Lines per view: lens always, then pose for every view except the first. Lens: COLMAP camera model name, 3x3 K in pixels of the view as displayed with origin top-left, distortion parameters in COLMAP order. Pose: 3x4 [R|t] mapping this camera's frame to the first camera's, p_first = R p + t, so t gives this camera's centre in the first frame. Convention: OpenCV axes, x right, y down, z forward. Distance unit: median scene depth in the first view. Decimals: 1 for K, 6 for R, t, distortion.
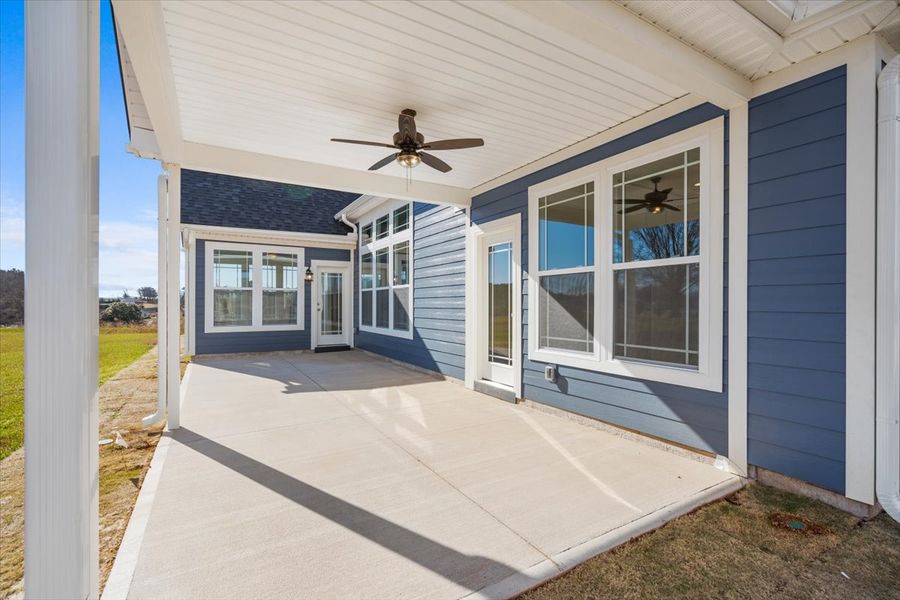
lens RADIAL K [[416.4, 0, 437.2], [0, 416.4, 301.0], [0, 0, 1]] dist [-0.006102, 0.000196]
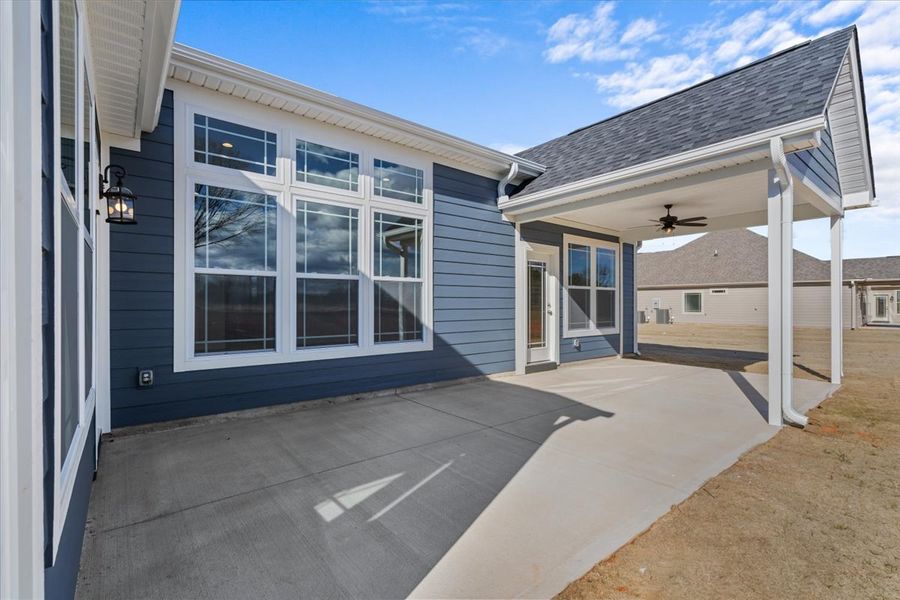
lens RADIAL K [[416.4, 0, 437.2], [0, 416.4, 301.0], [0, 0, 1]] dist [-0.006102, 0.000196]
pose [[-0.171785, 0.006214, 0.985115, -1.291893], [-0.008967, 0.999929, -0.007871, 0.010143], [-0.985094, -0.010186, -0.171717, 1.748755]]
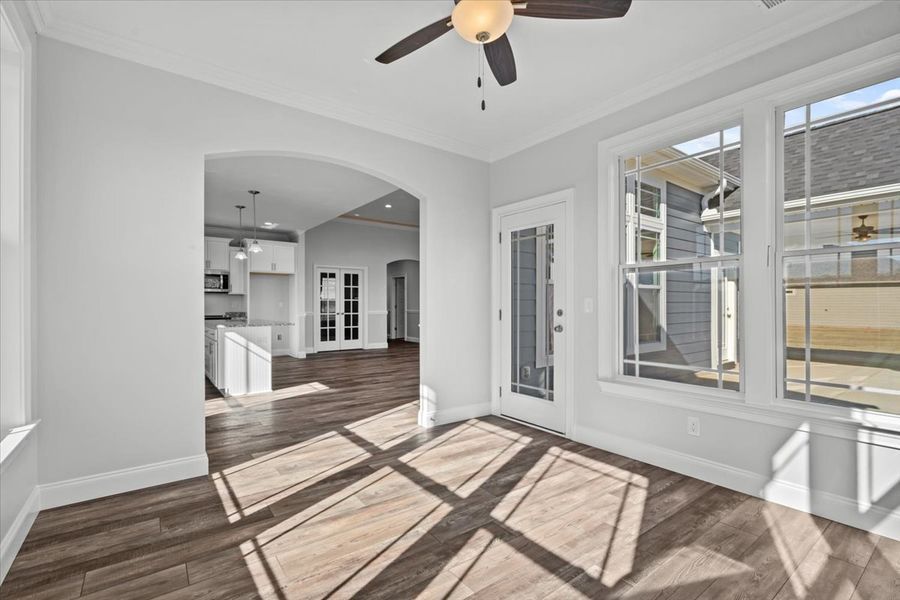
lens RADIAL K [[416.4, 0, 437.2], [0, 416.4, 301.0], [0, 0, 1]] dist [-0.006102, 0.000196]
pose [[-0.134179, 0.007035, 0.990932, -1.325809], [-0.006826, 0.999945, -0.008023, 0.000281], [-0.990934, -0.007841, -0.134123, 2.458539]]
